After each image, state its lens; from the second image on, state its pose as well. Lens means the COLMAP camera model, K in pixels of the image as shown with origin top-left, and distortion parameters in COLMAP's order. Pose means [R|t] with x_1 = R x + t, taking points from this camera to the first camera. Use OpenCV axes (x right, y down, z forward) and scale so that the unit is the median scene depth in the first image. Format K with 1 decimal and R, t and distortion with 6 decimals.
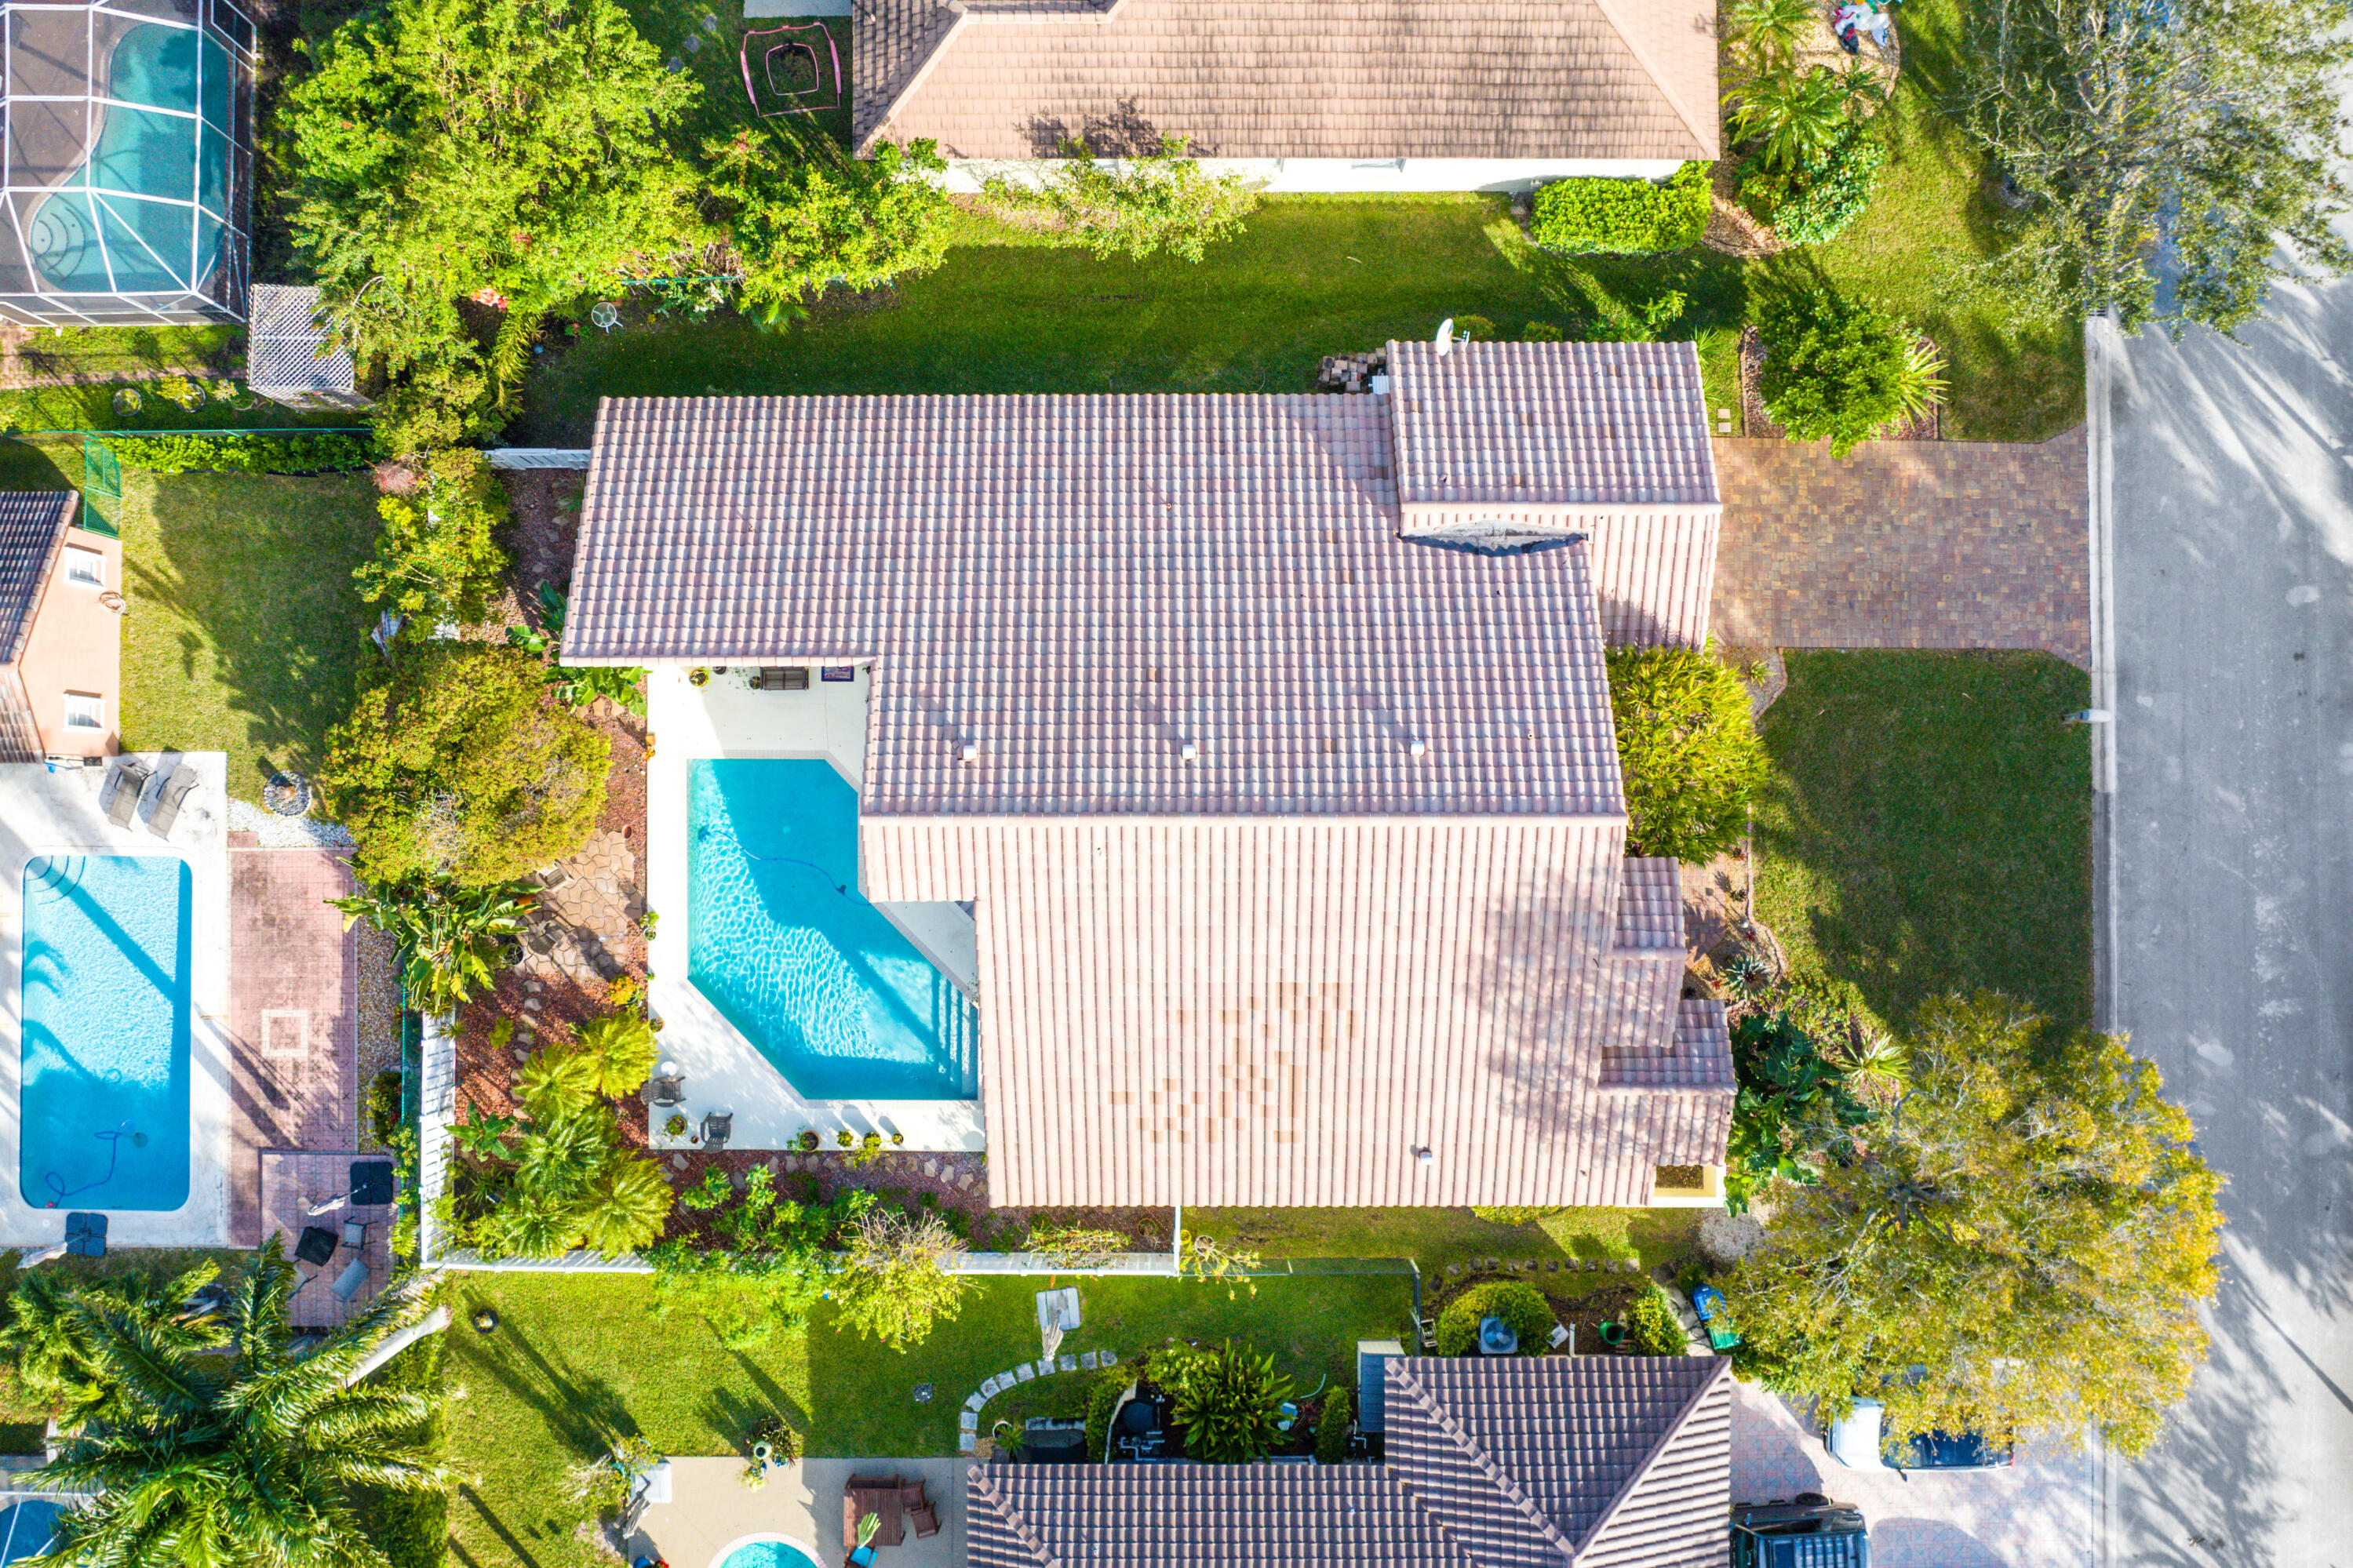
lens RADIAL K [[1631.7, 0, 1176.5], [0, 1631.7, 784.0], [0, 0, 1]] dist [-0.036102, -0.001885]
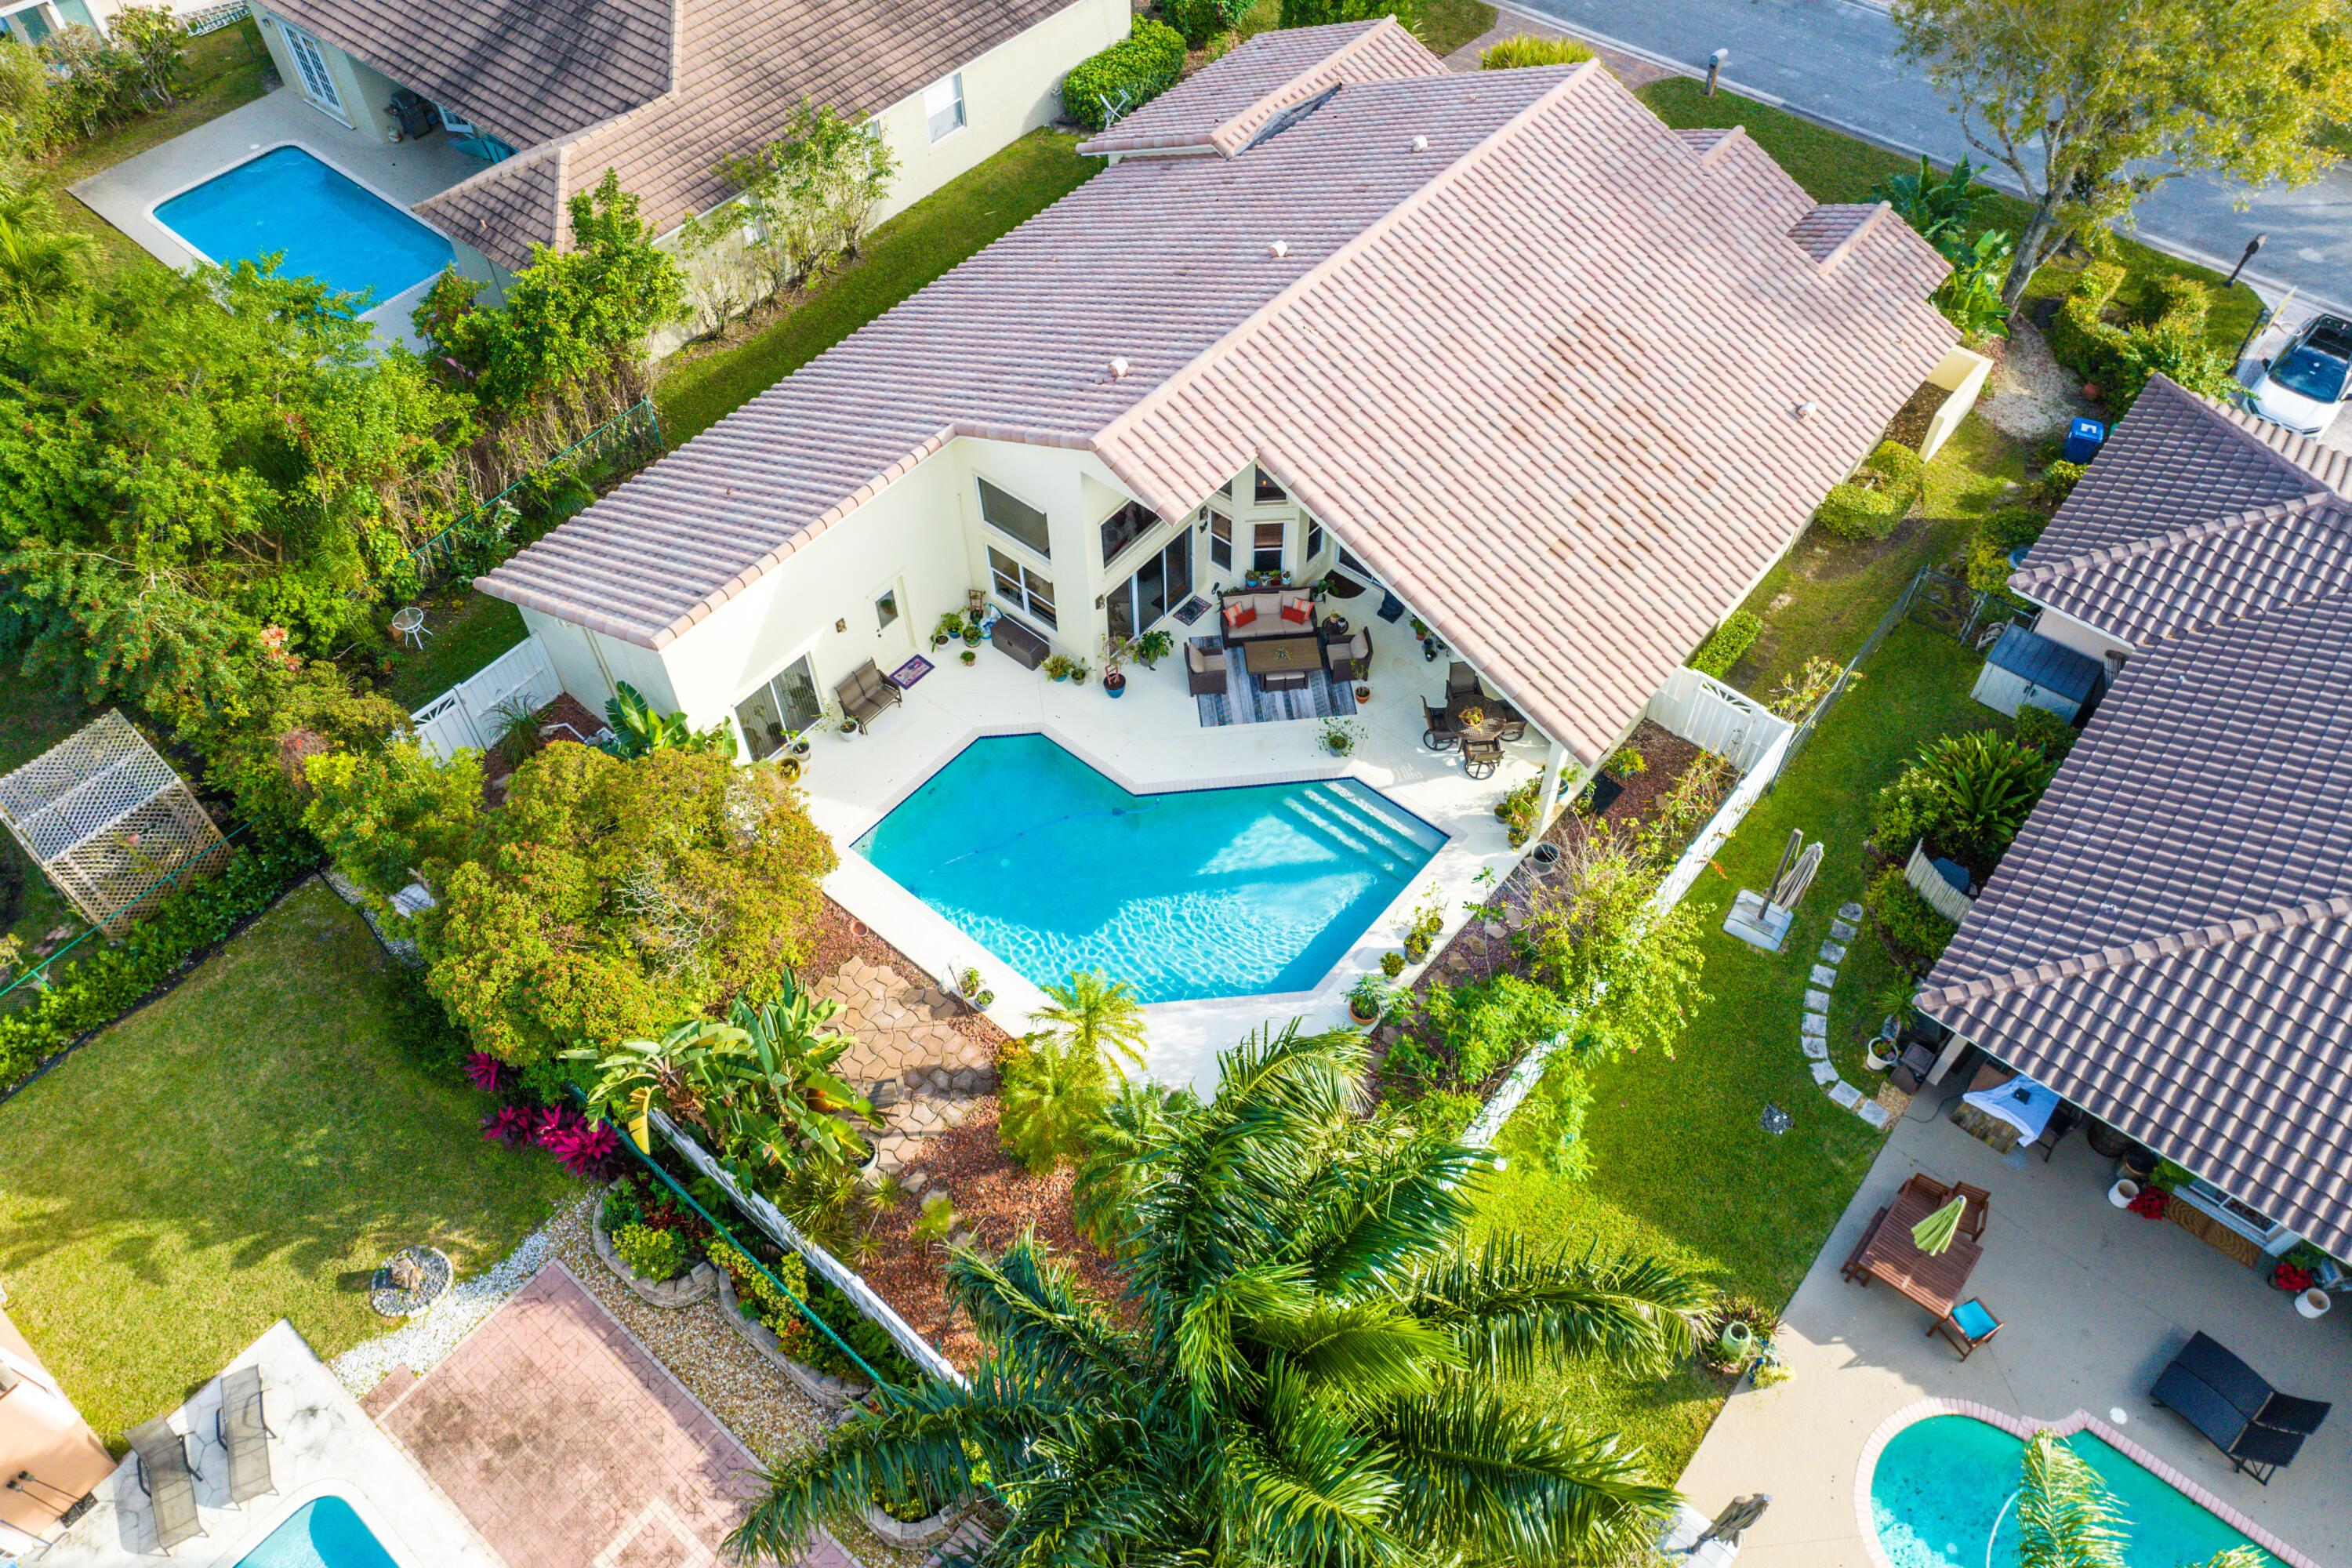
lens RADIAL K [[1631.3, 0, 1176.0], [0, 1631.3, 784.0], [0, 0, 1]] dist [-0.036102, -0.001885]
pose [[0.642329, -0.605066, 0.470435, -0.537723], [0.766352, 0.515769, -0.382997, 0.368409], [-0.010898, 0.606529, 0.794987, 0.392597]]
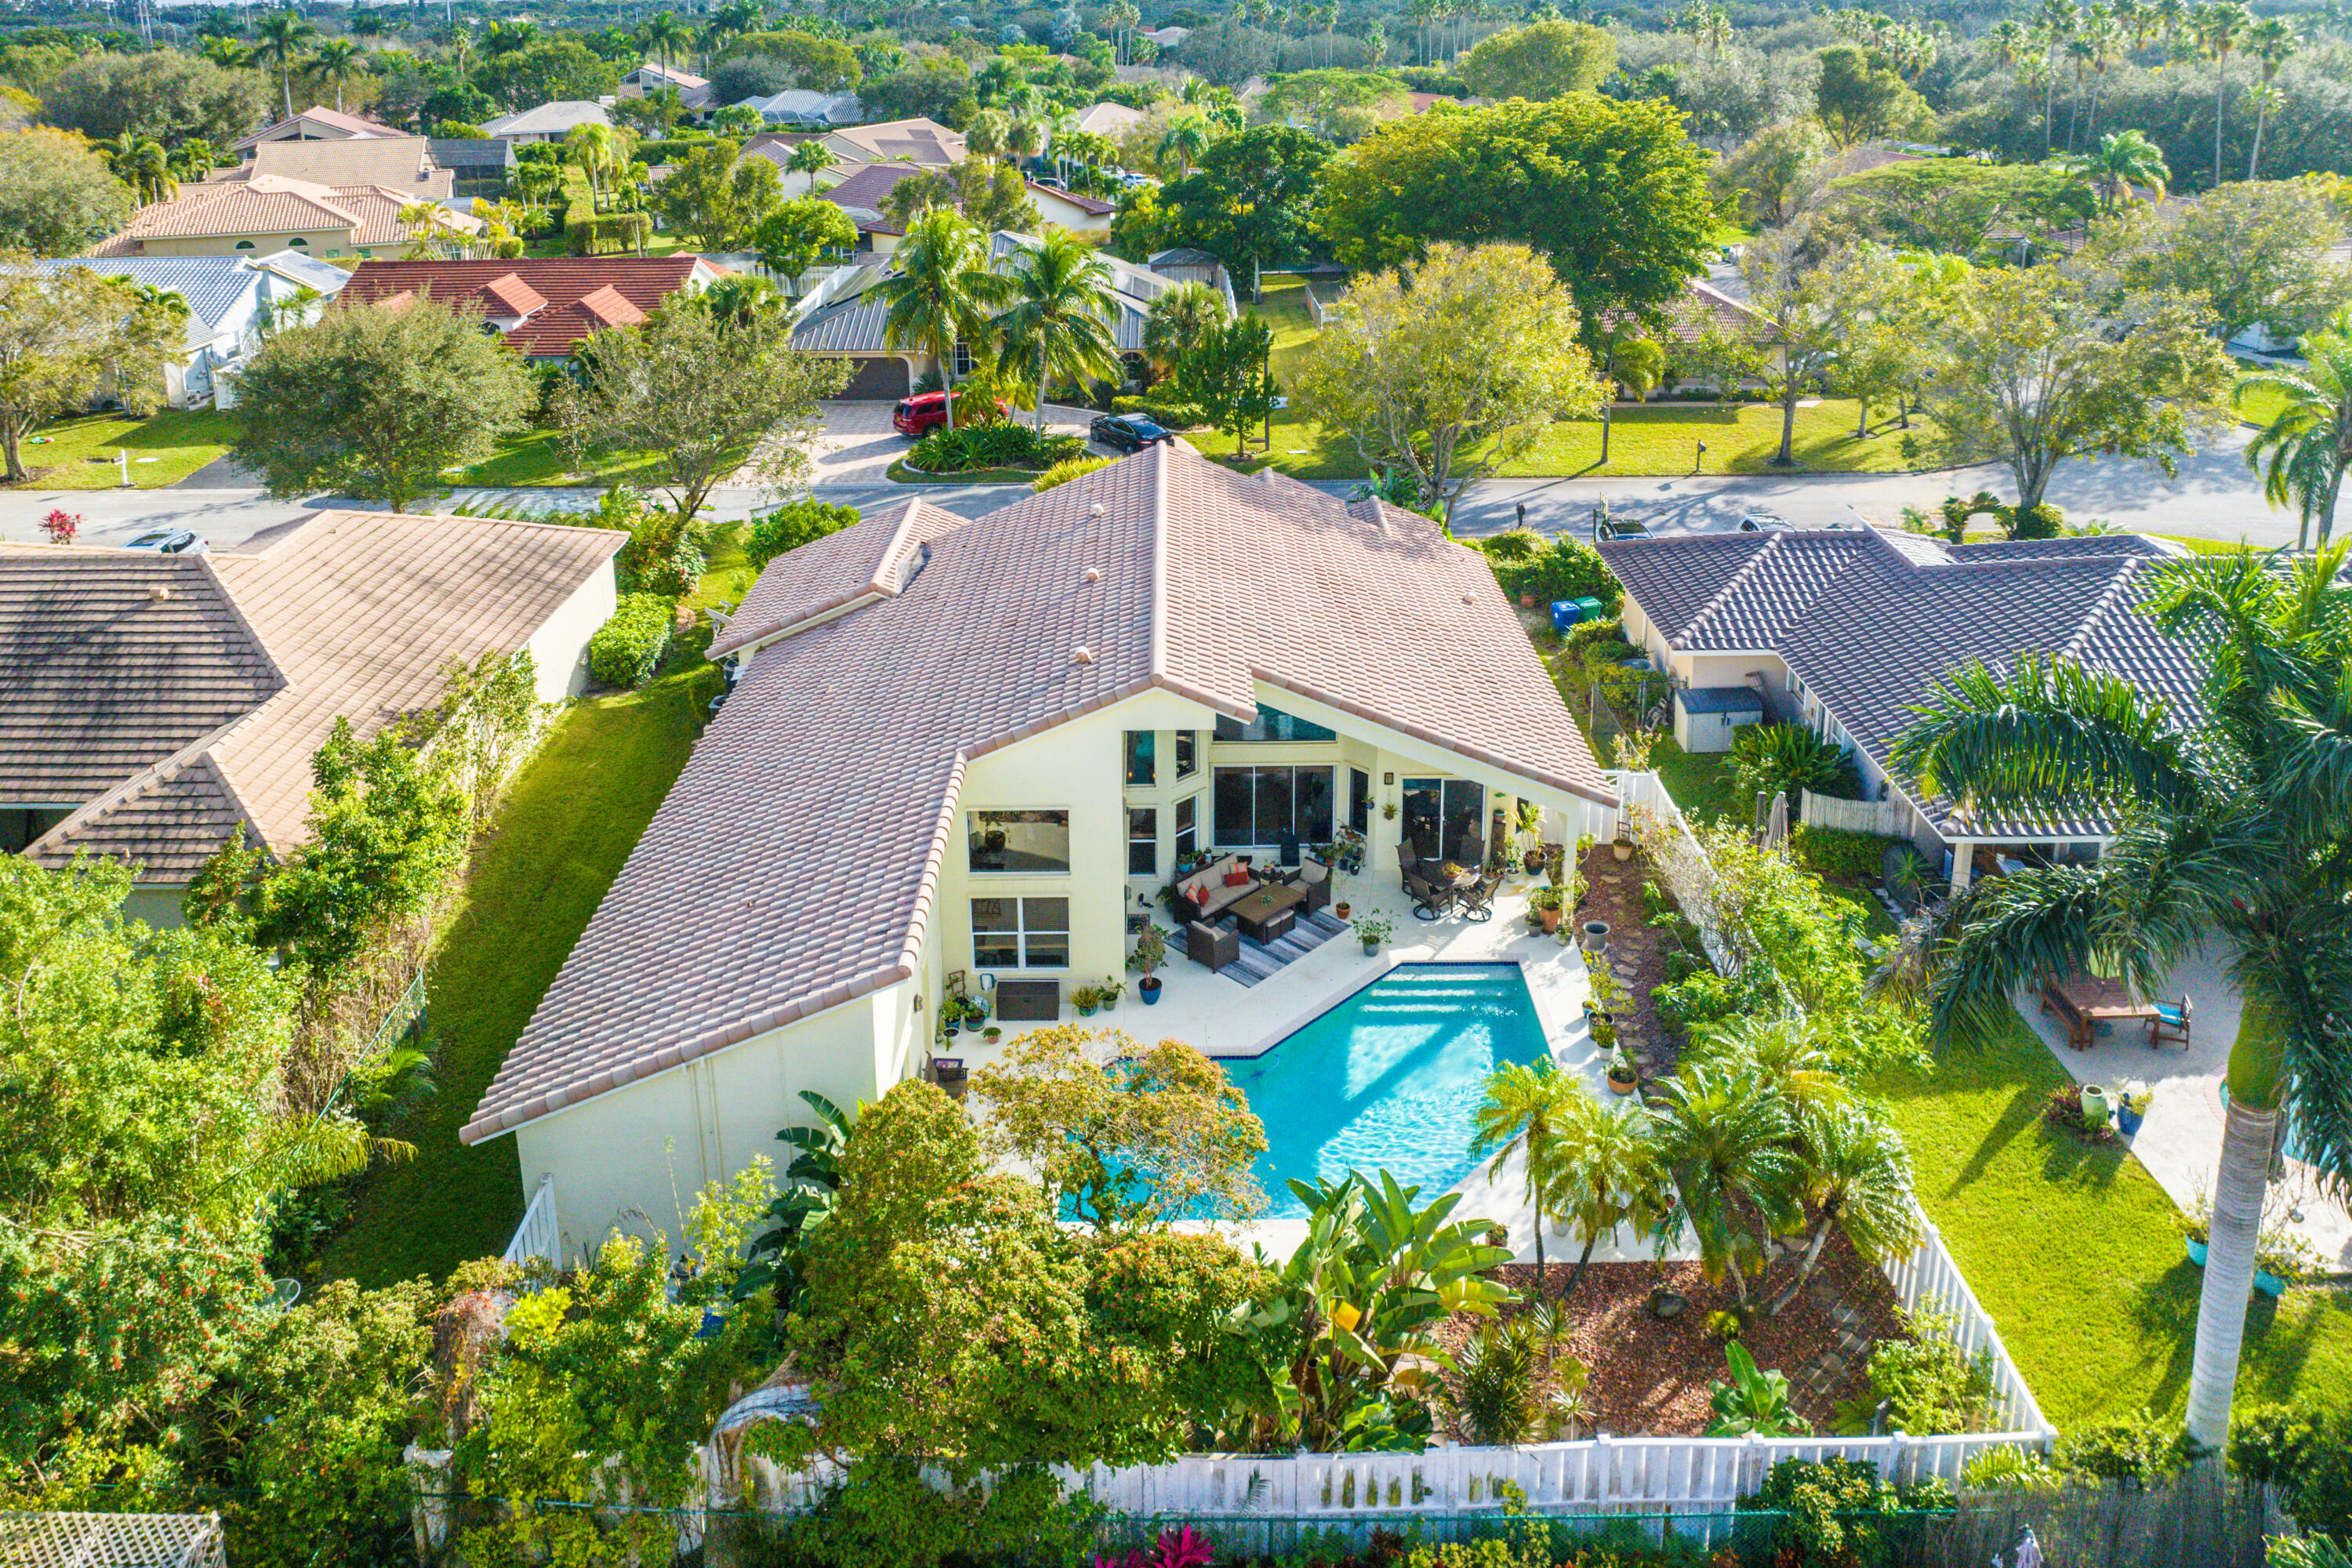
lens RADIAL K [[1631.3, 0, 1176.0], [0, 1631.3, 784.0], [0, 0, 1]] dist [-0.036102, -0.001885]
pose [[-0.005093, -0.445790, 0.895123, -0.777929], [0.999889, 0.010287, 0.010812, 0.021010], [-0.014028, 0.895078, 0.445688, 0.577702]]
